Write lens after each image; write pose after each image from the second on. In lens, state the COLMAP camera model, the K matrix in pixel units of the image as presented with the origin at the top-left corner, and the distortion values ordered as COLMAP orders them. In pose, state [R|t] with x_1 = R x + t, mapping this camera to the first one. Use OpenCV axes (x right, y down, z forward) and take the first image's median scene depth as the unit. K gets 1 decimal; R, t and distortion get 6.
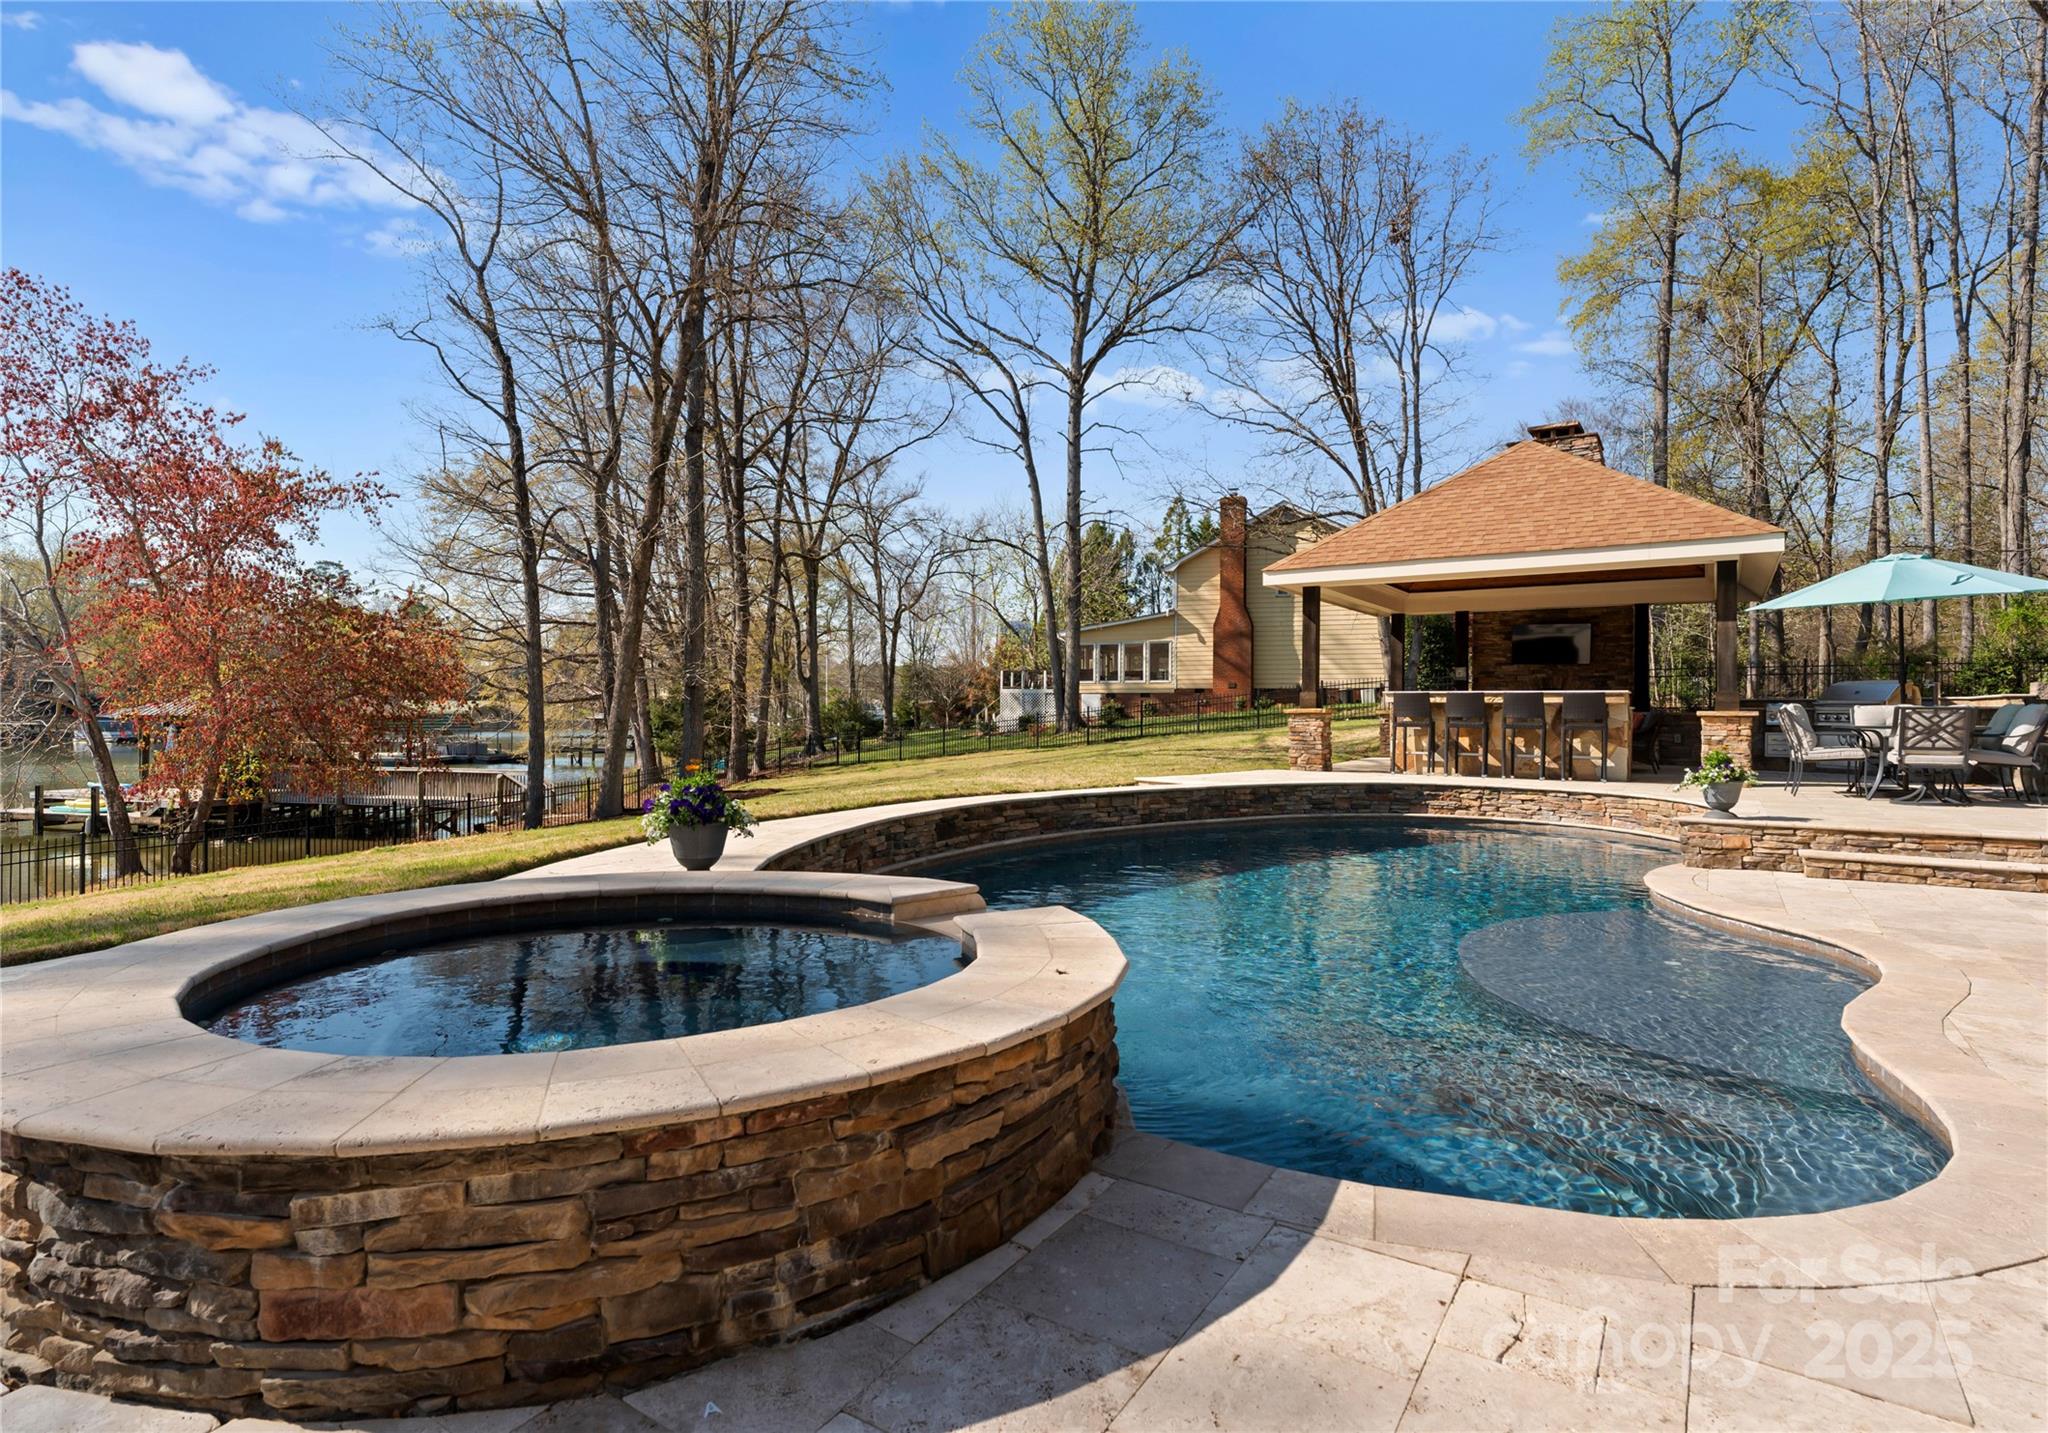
lens RADIAL K [[1061.0, 0, 1023.0], [0, 1061.0, 707.4], [0, 0, 1]] dist [0.002597, 0.001232]
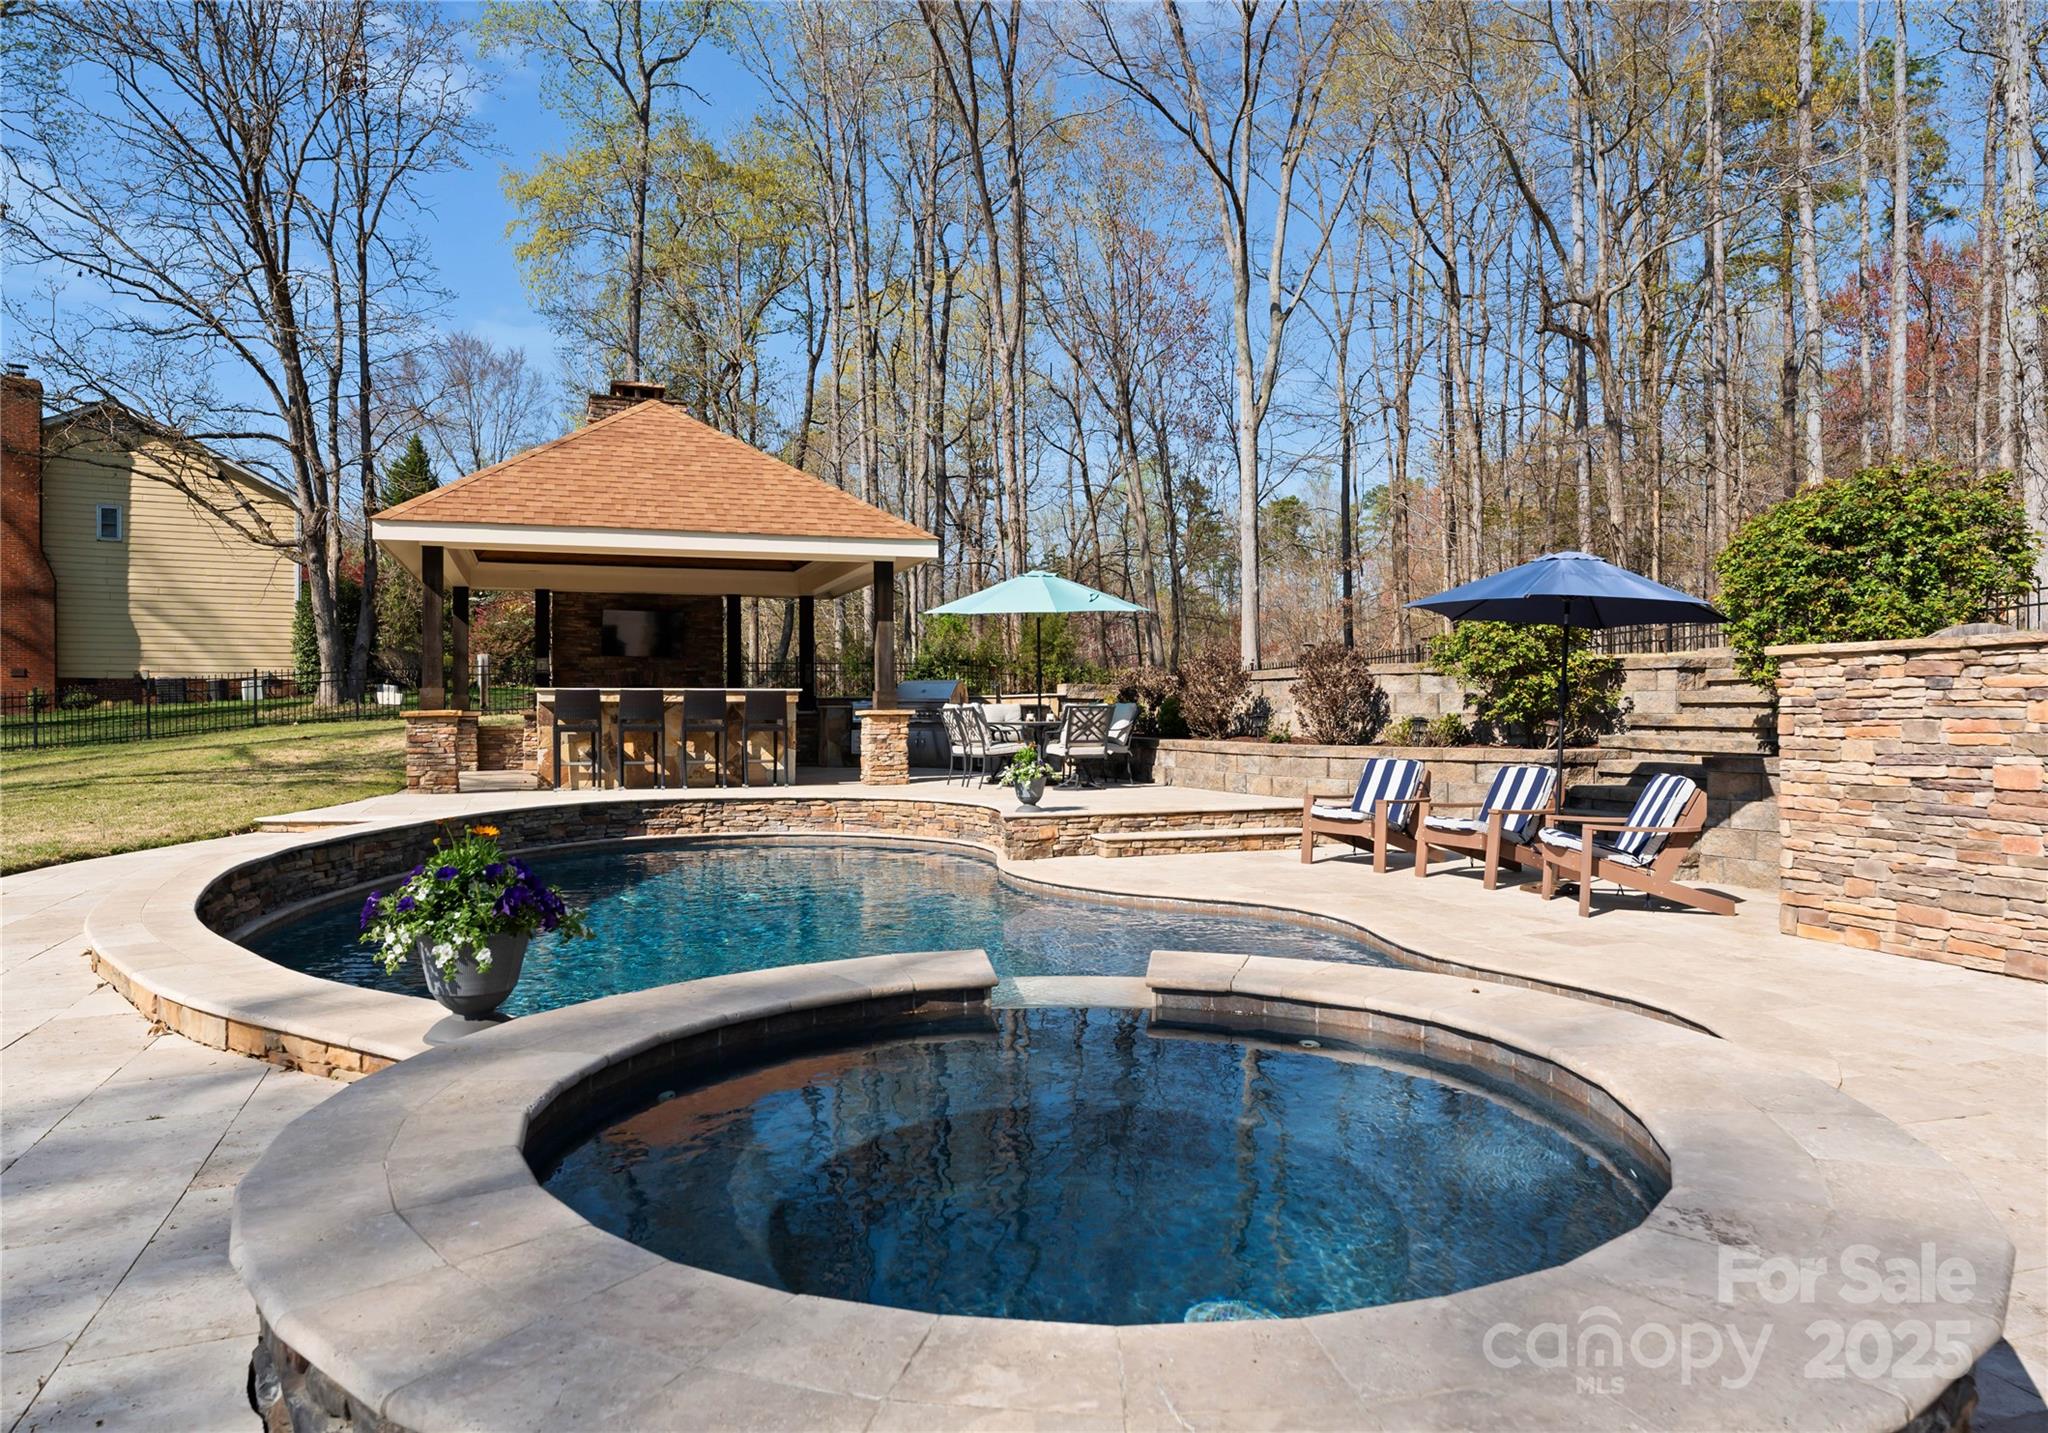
lens RADIAL K [[1326.6, 0, 1021.9], [0, 1326.6, 705.4], [0, 0, 1]] dist [0.001114, 0.000739]
pose [[0.613074, -0.004851, 0.790011, -0.262680], [0.003933, 0.999987, 0.003088, -0.004368], [-0.790016, 0.001213, 0.613085, 0.125818]]
